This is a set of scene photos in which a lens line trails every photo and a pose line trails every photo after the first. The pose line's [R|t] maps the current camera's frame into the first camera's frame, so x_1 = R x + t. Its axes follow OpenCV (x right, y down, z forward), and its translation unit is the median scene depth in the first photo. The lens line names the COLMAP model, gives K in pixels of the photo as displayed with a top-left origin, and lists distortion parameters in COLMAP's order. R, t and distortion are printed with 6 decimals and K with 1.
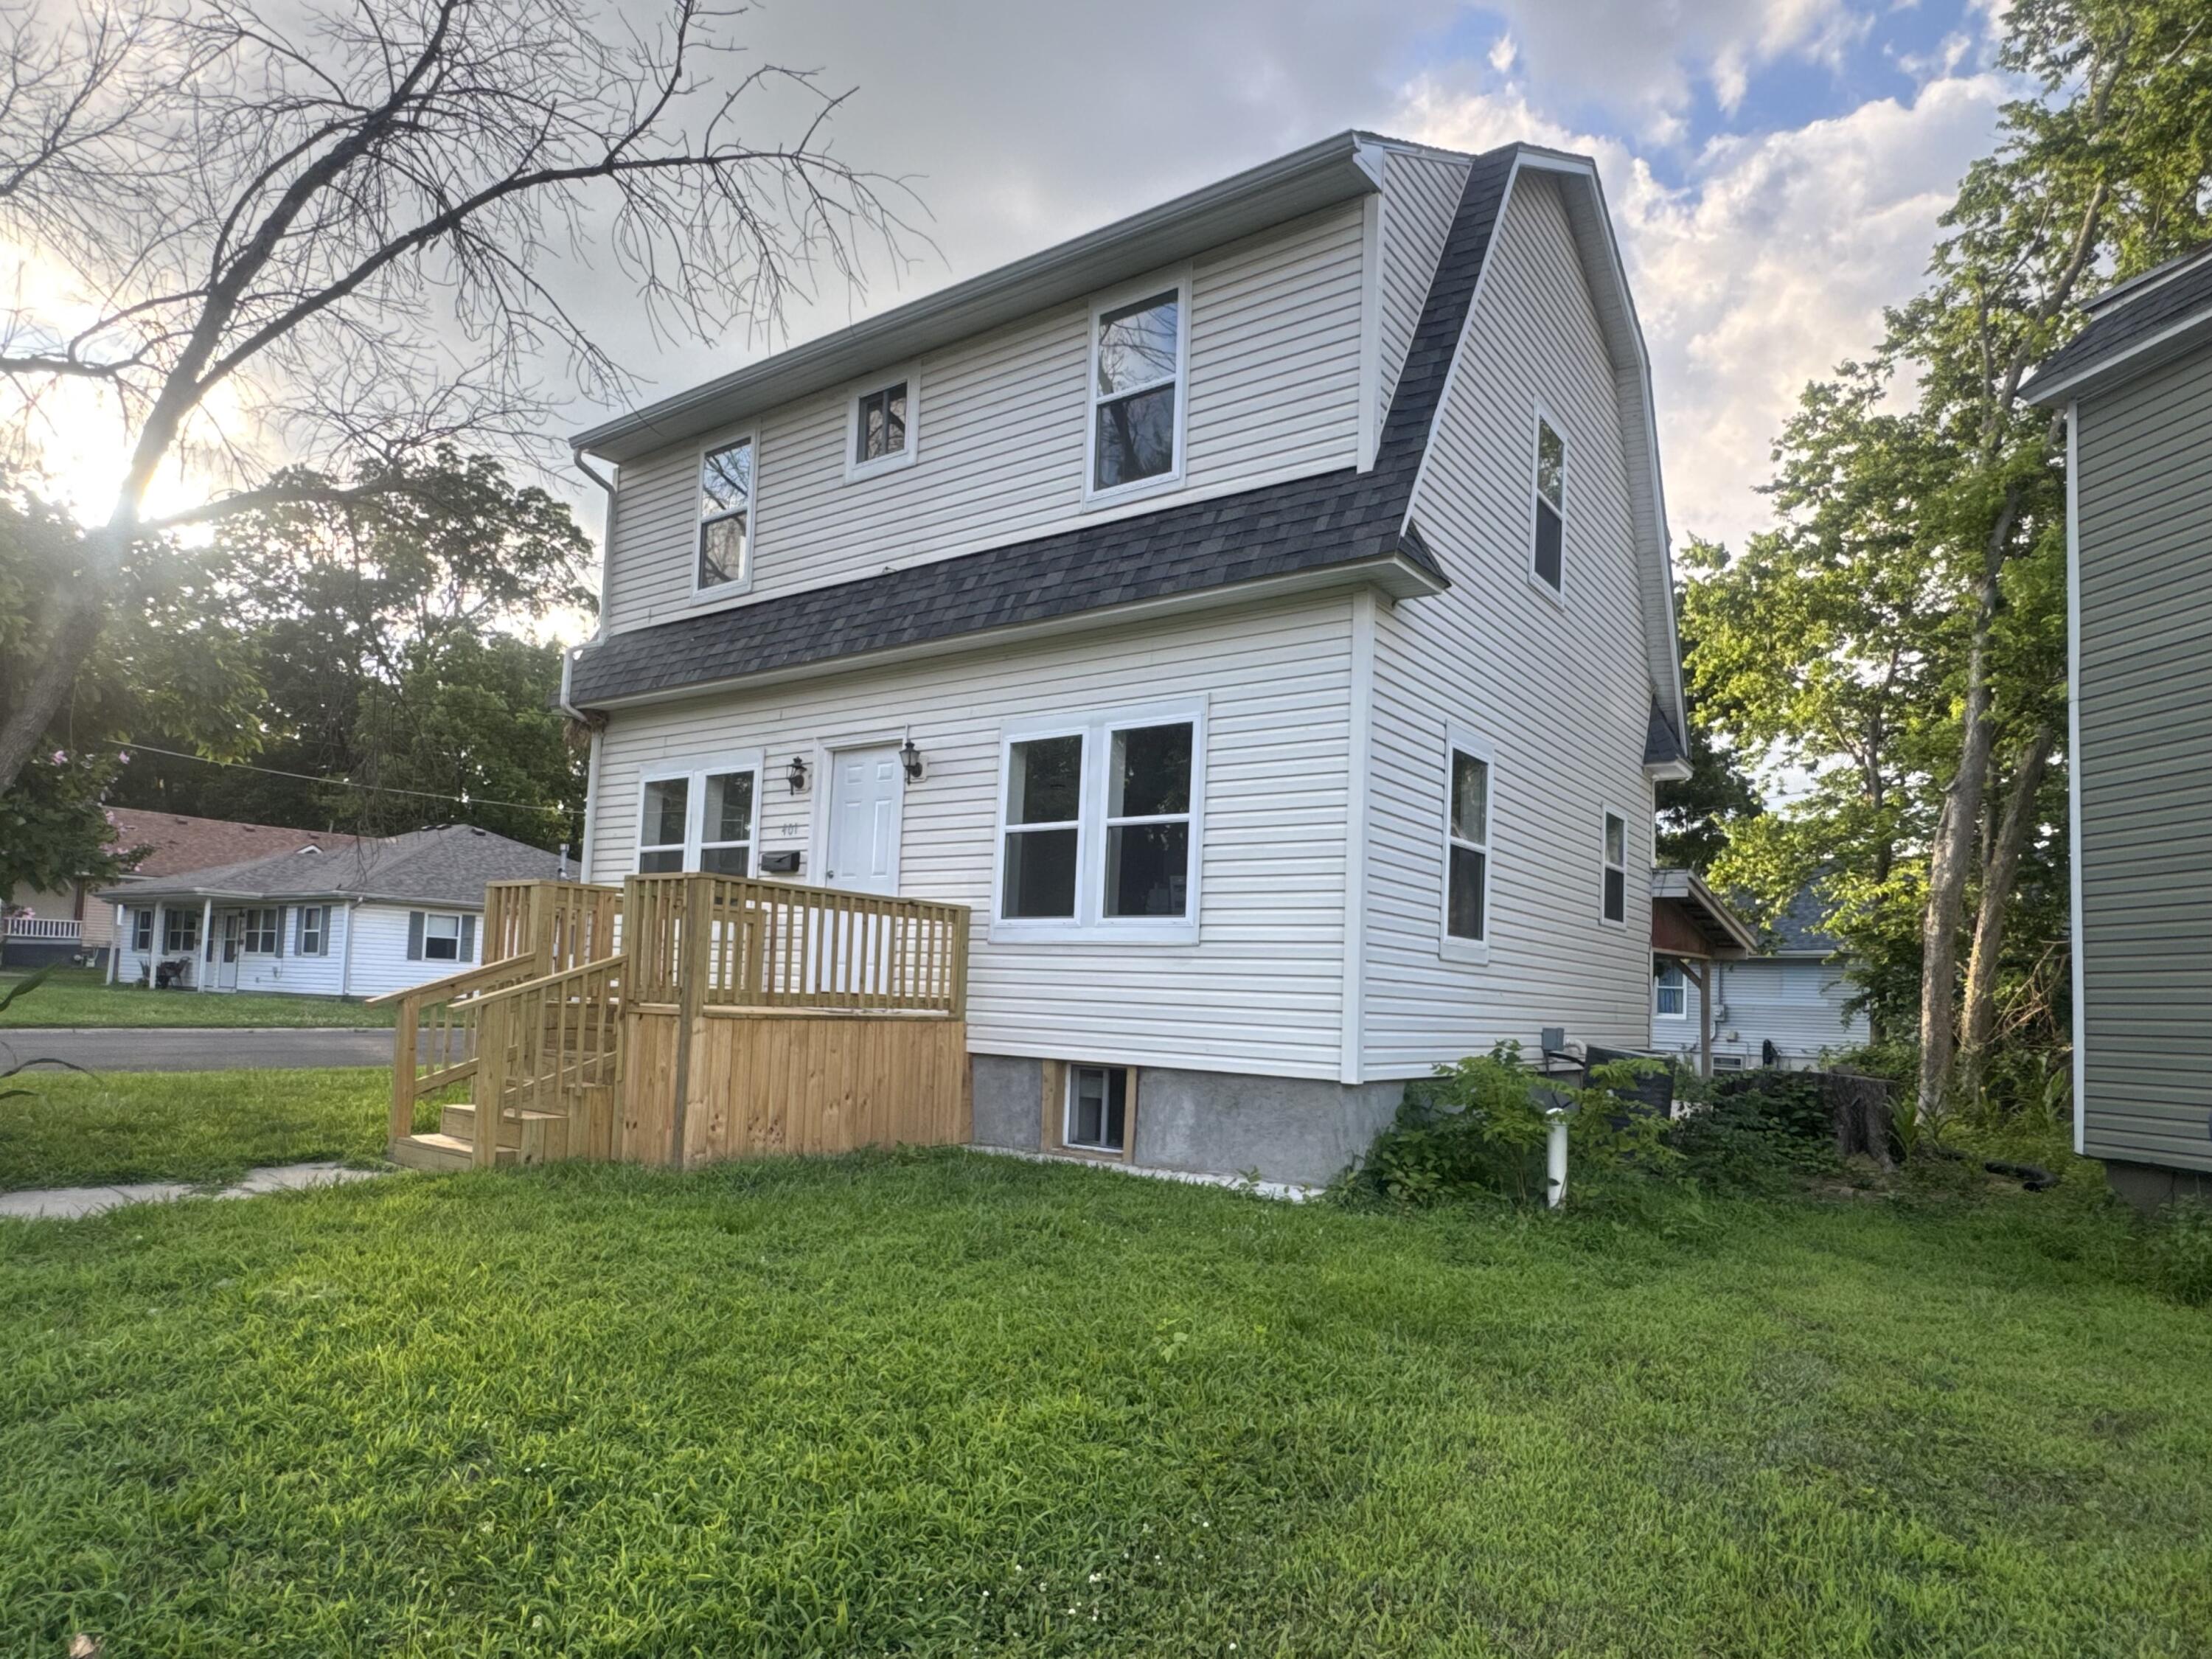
lens RADIAL K [[1289.3, 0, 1108.3], [0, 1289.3, 906.8], [0, 0, 1]] dist [0.002984, 0.000480]
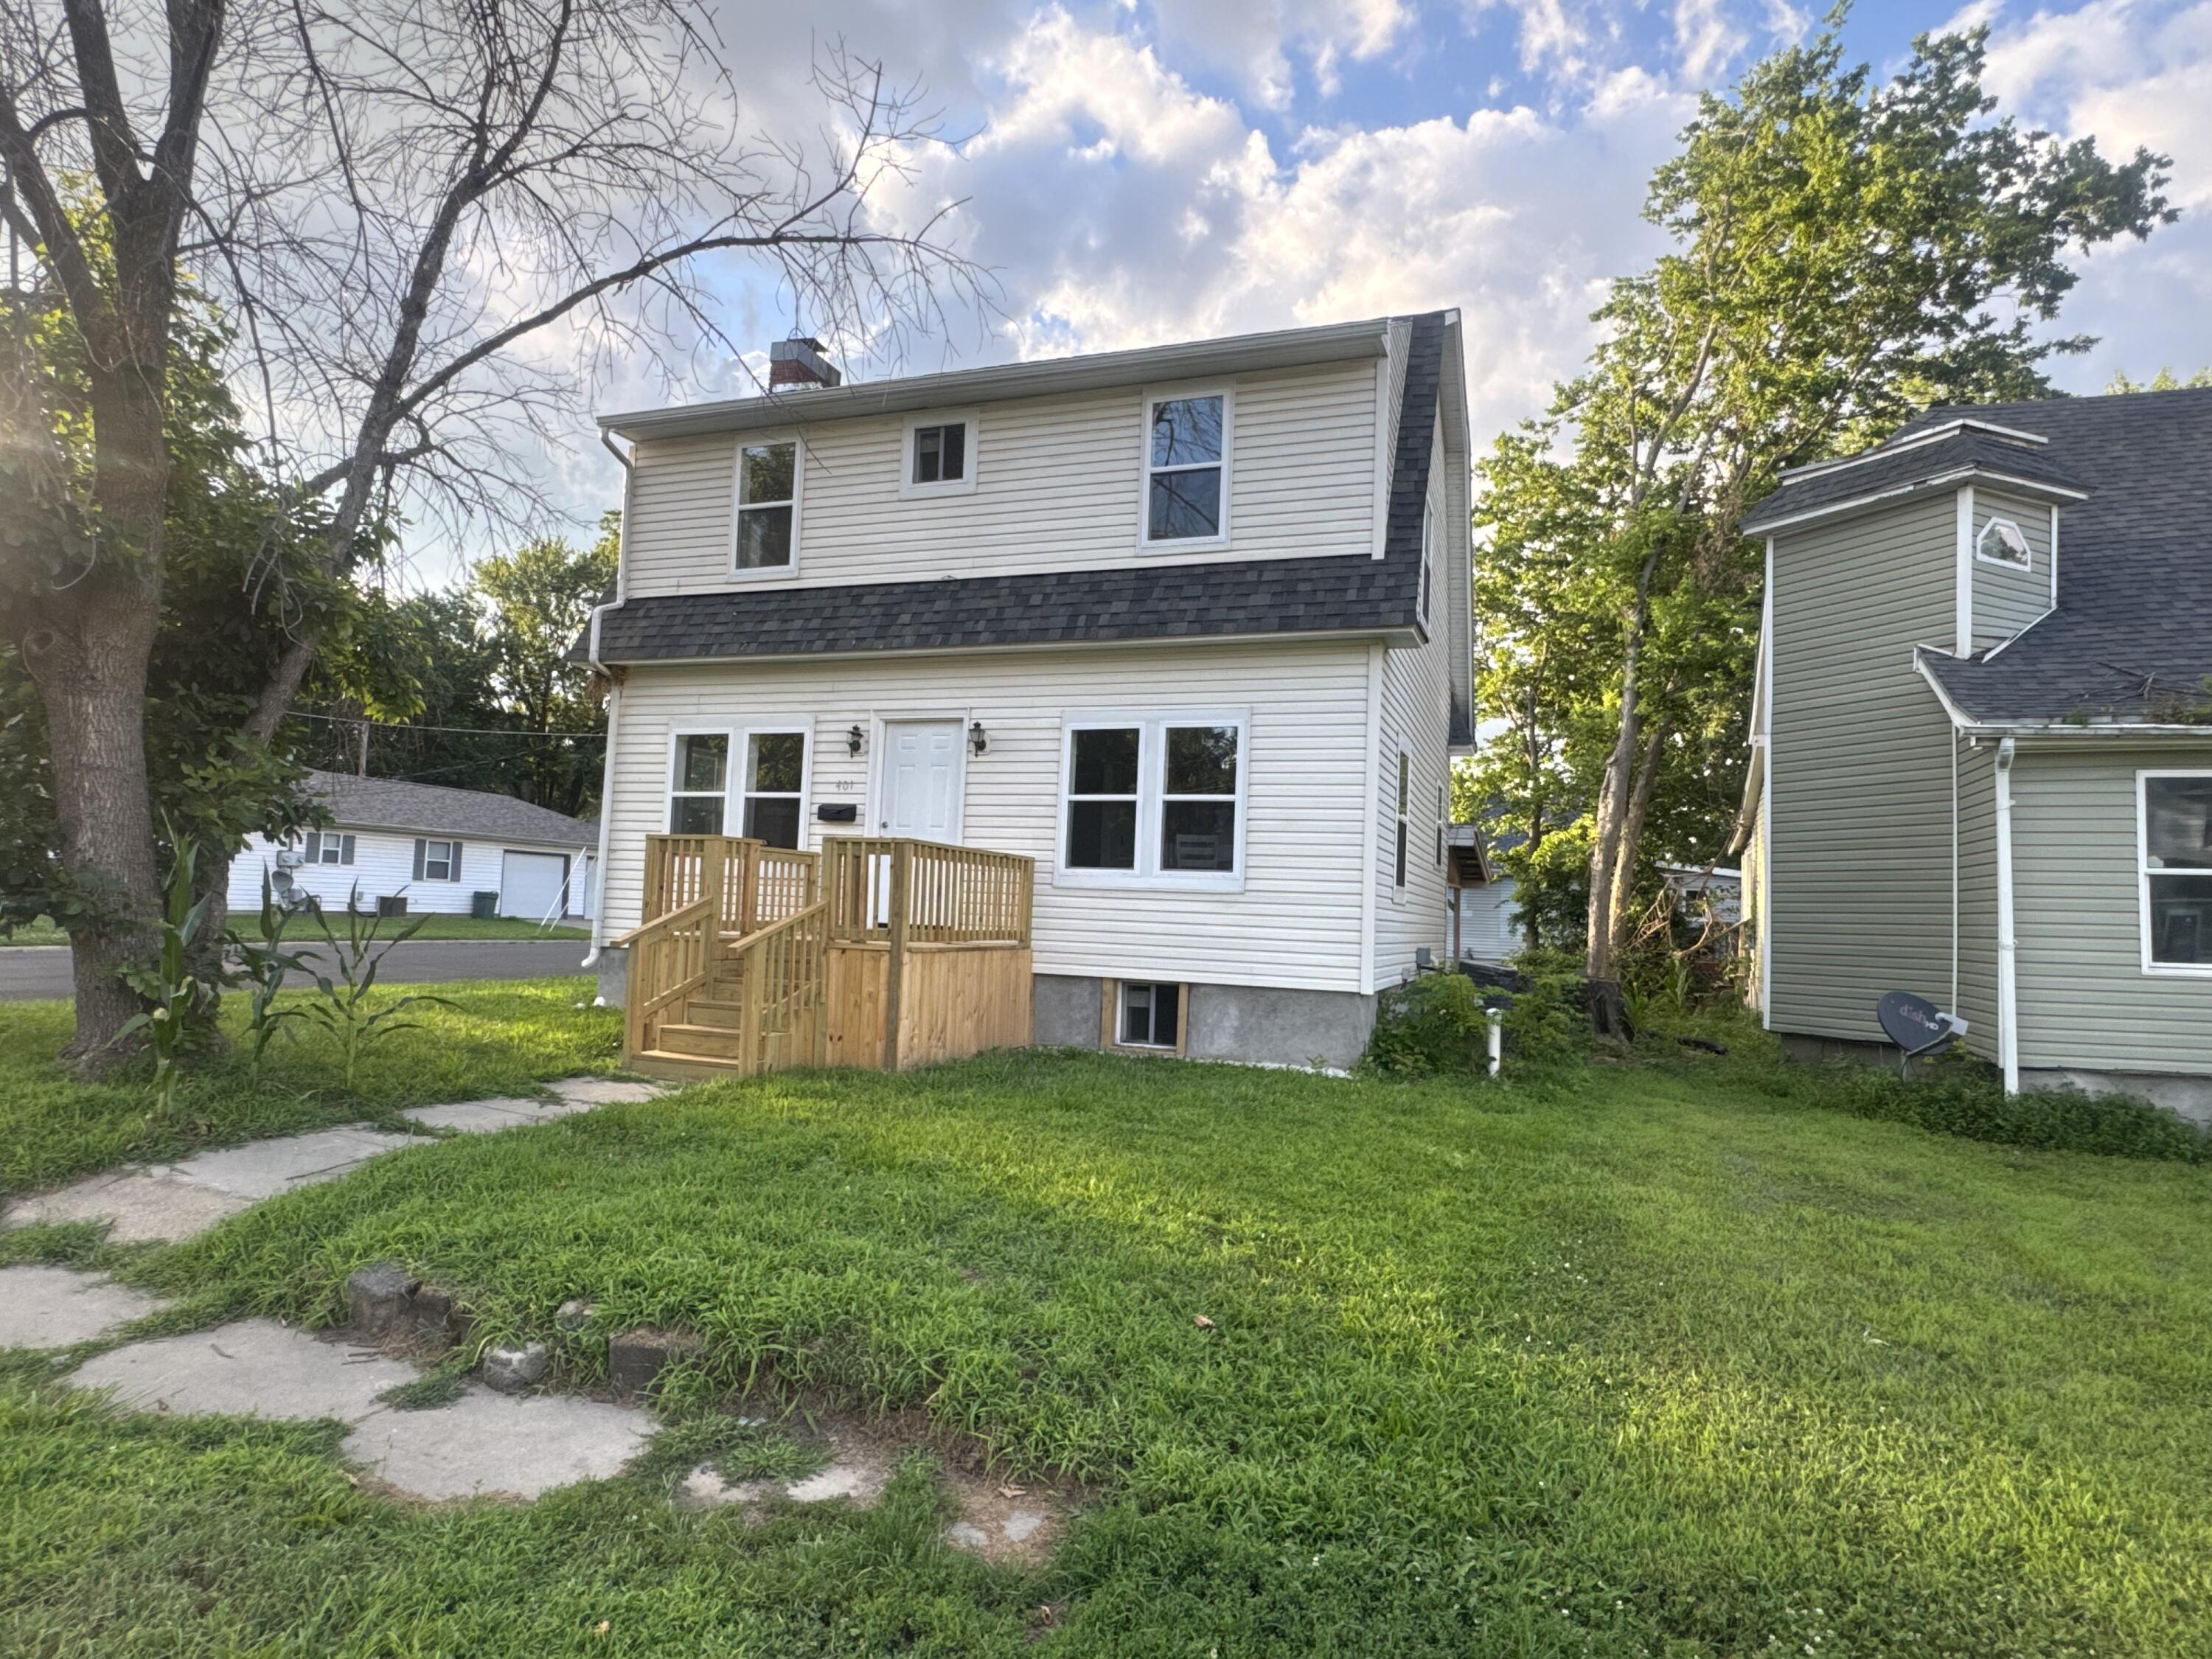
lens RADIAL K [[1236.7, 0, 1106.0], [0, 1236.7, 829.5], [0, 0, 1]] dist [-0.000309, 0.000551]
pose [[0.962312, 0.017131, 0.271408, -0.356188], [-0.020999, 0.999715, 0.011354, -0.041457], [-0.271137, -0.016625, 0.962397, -0.175500]]
